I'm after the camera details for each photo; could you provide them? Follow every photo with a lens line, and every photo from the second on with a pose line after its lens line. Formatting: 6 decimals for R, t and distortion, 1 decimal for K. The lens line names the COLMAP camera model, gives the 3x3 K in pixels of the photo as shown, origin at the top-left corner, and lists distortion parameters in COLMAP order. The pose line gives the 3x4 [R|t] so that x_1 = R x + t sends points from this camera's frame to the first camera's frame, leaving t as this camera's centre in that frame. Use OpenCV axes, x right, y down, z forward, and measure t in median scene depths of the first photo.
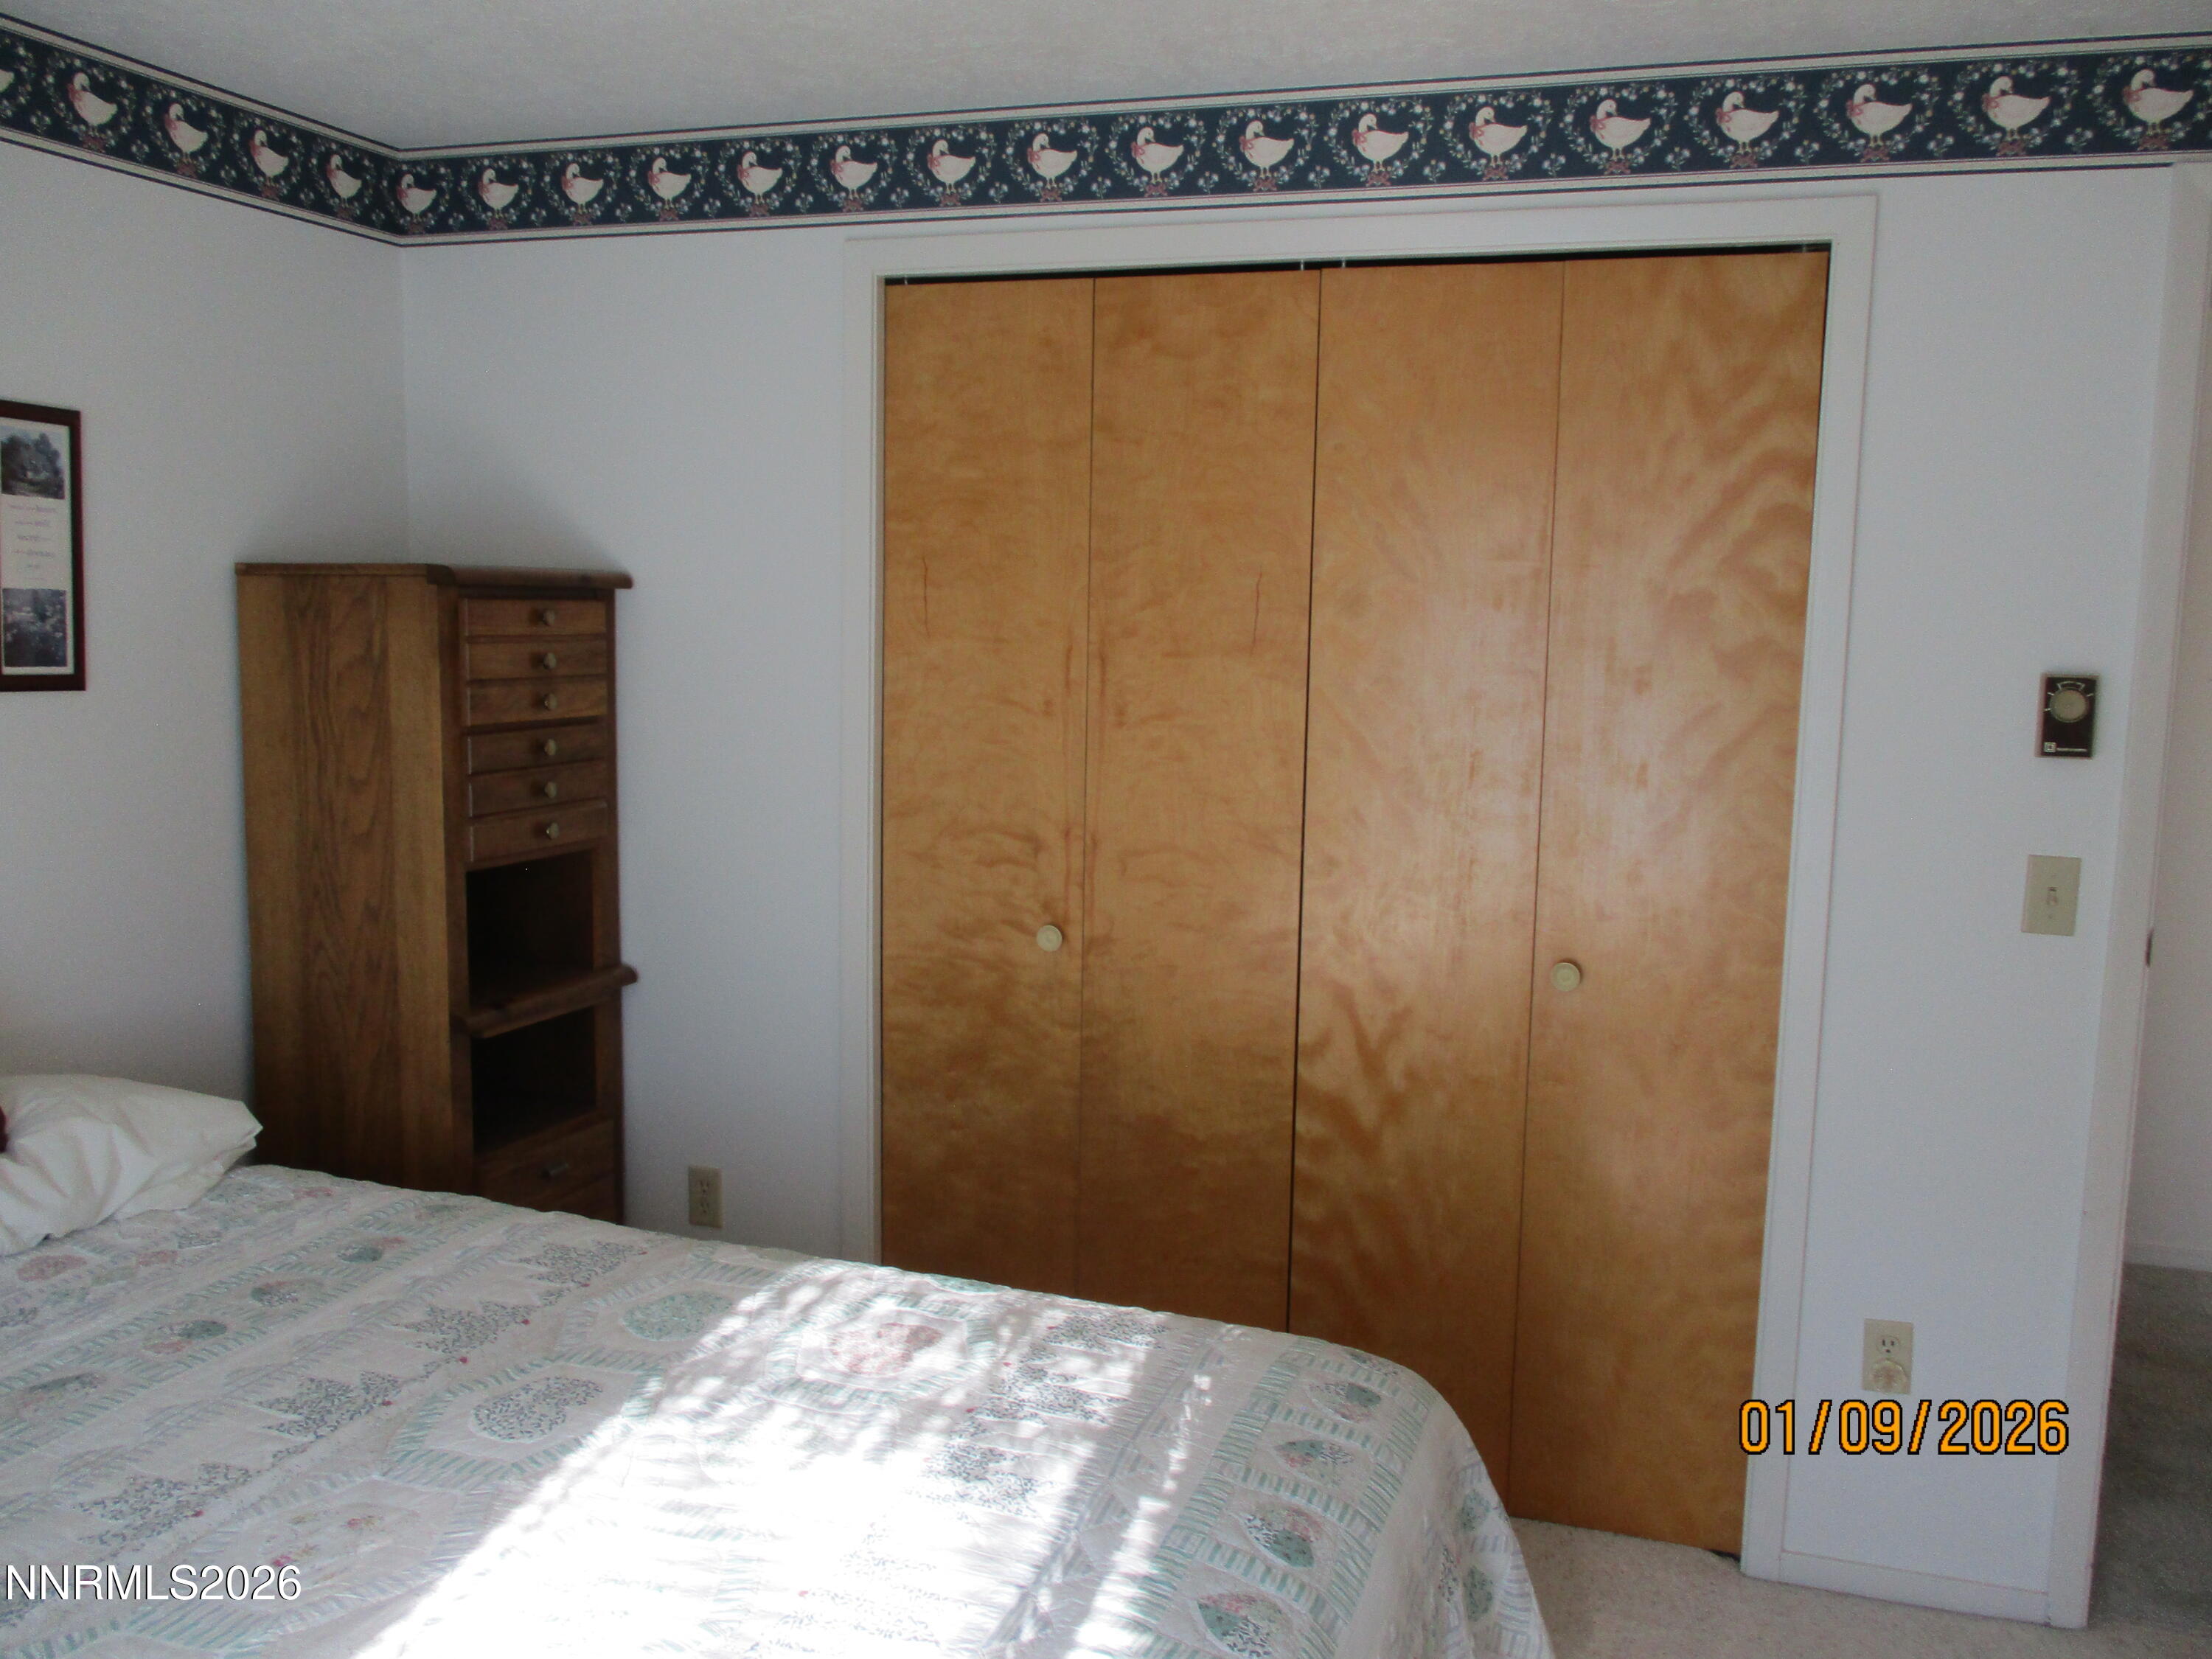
lens RADIAL K [[1857.6, 0, 1112.4], [0, 1857.6, 822.6], [0, 0, 1]] dist [-0.020966, -0.000251]
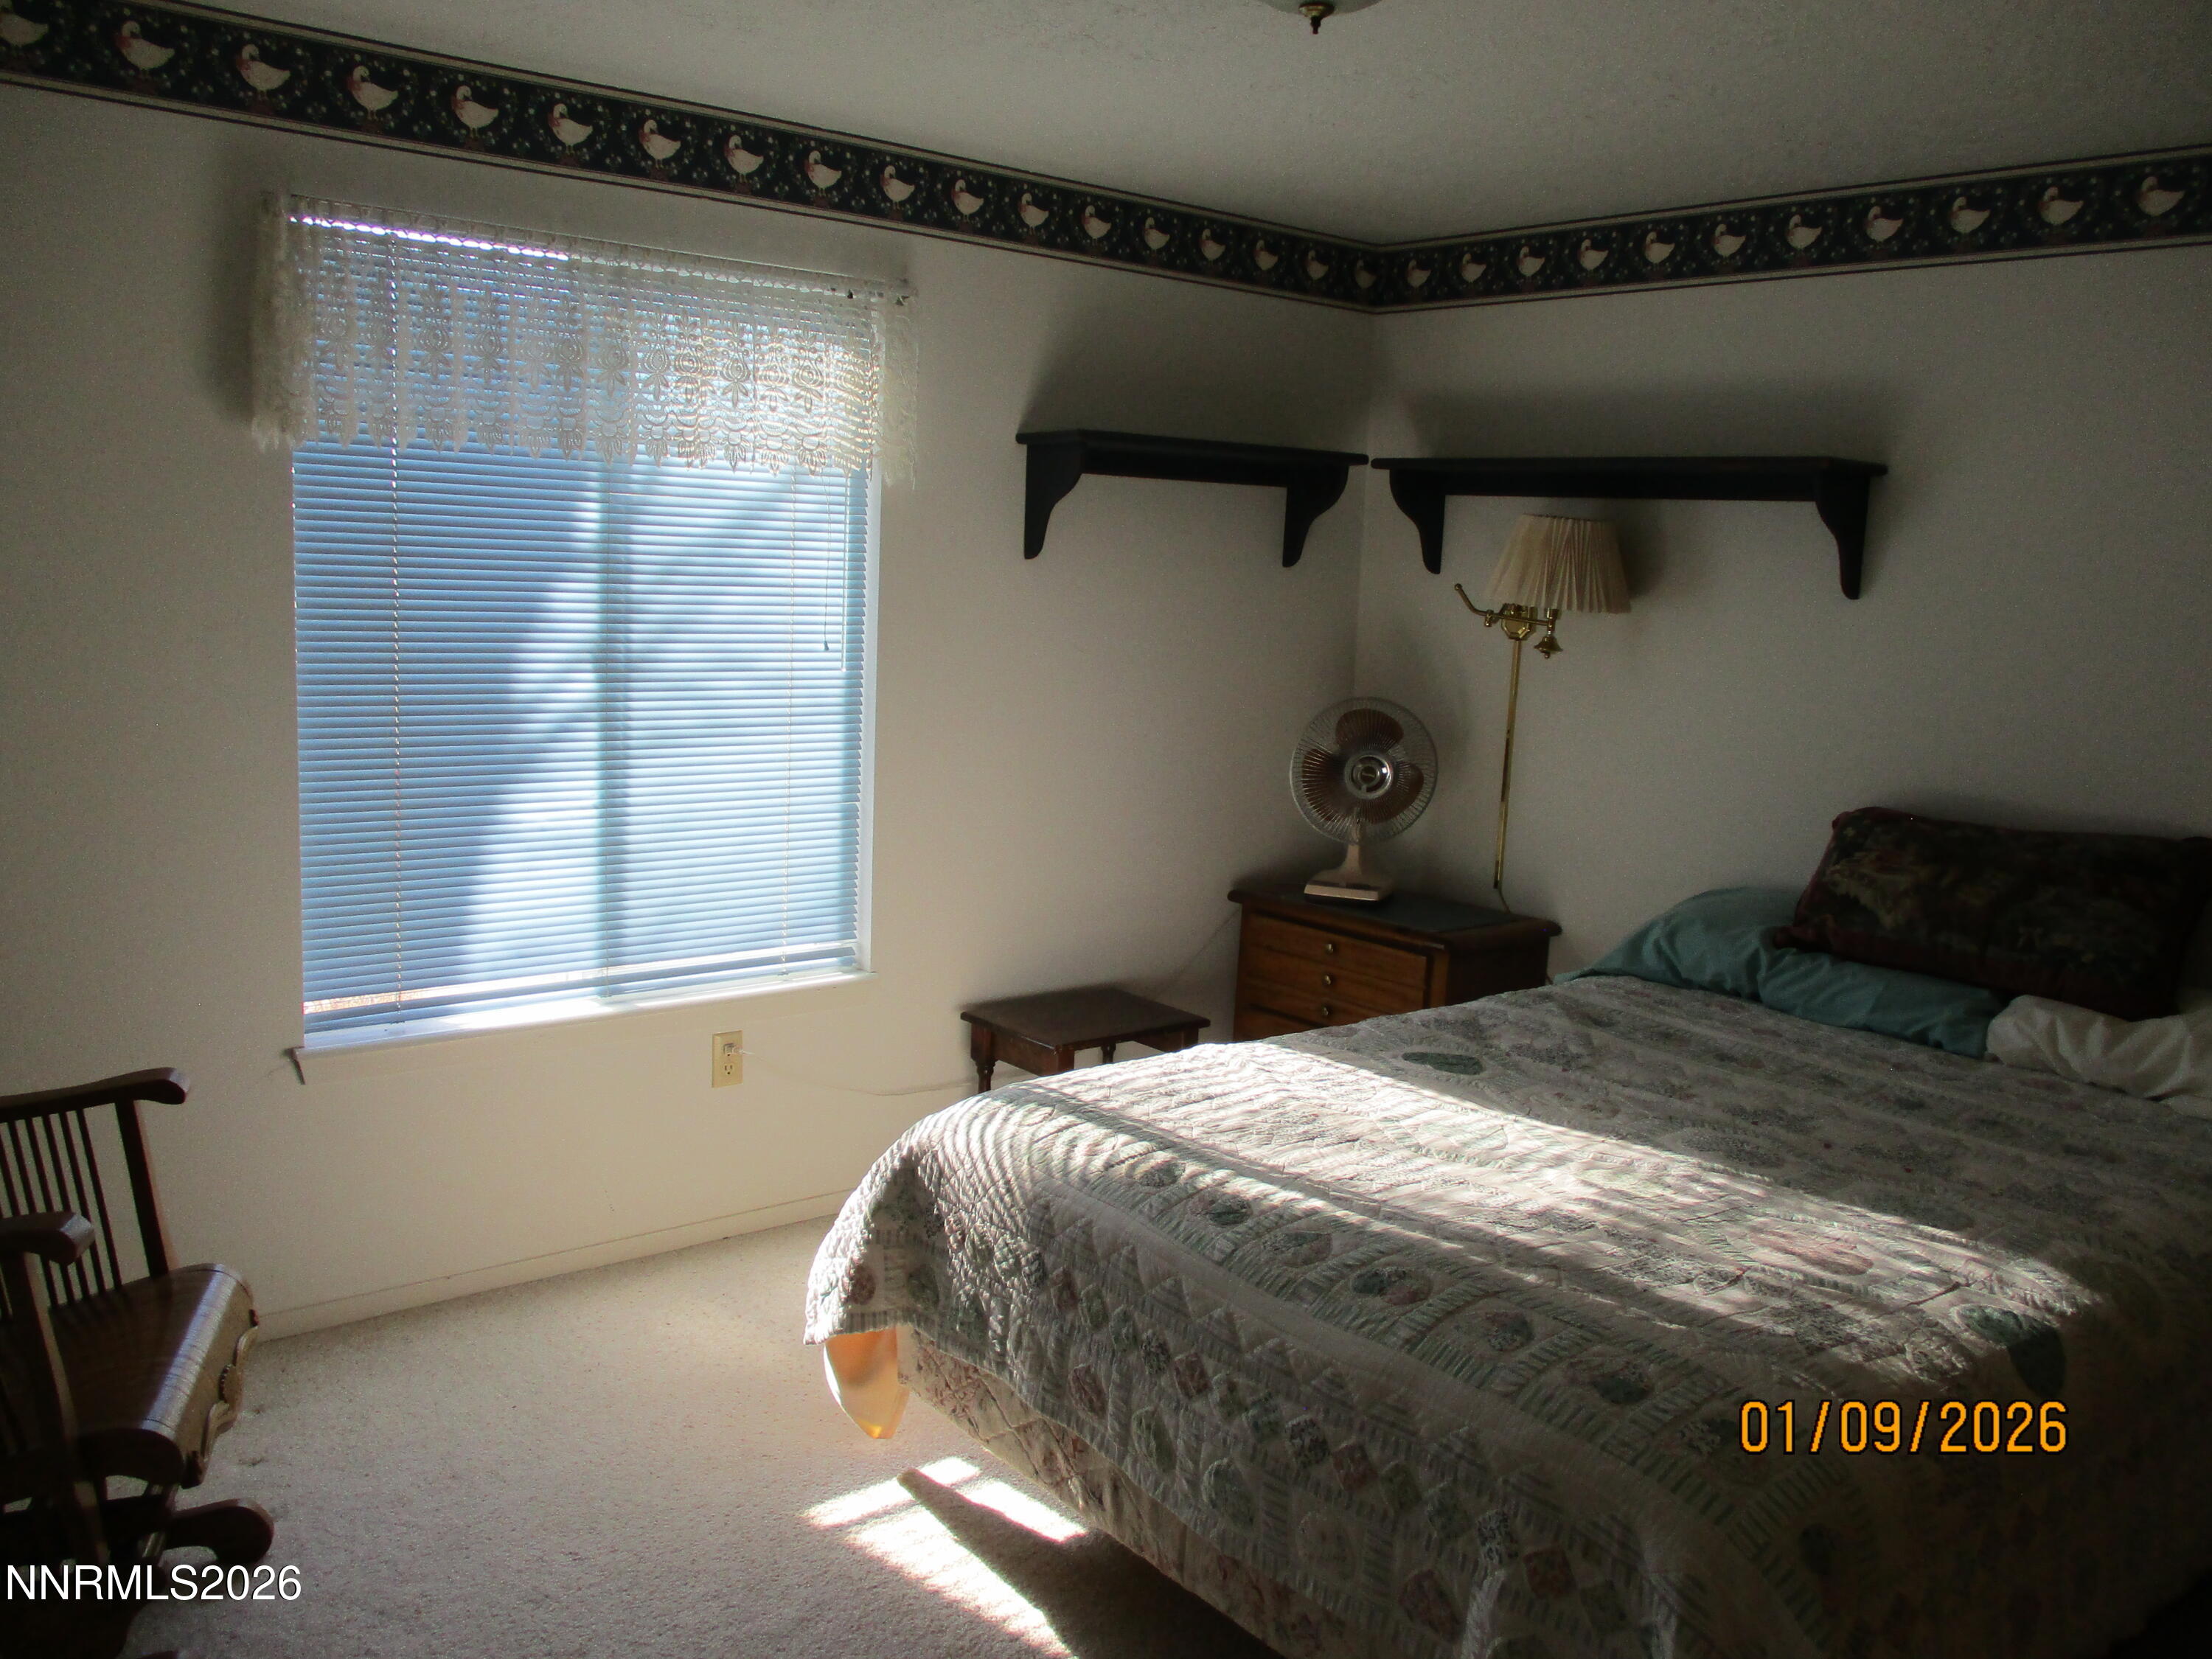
lens RADIAL K [[1857.6, 0, 1112.4], [0, 1857.6, 822.6], [0, 0, 1]] dist [-0.020966, -0.000251]
pose [[-0.539074, 0.078609, -0.838582, 1.077318], [-0.155080, 0.969349, 0.190559, -0.120217], [0.827858, 0.232773, -0.510360, 1.225767]]
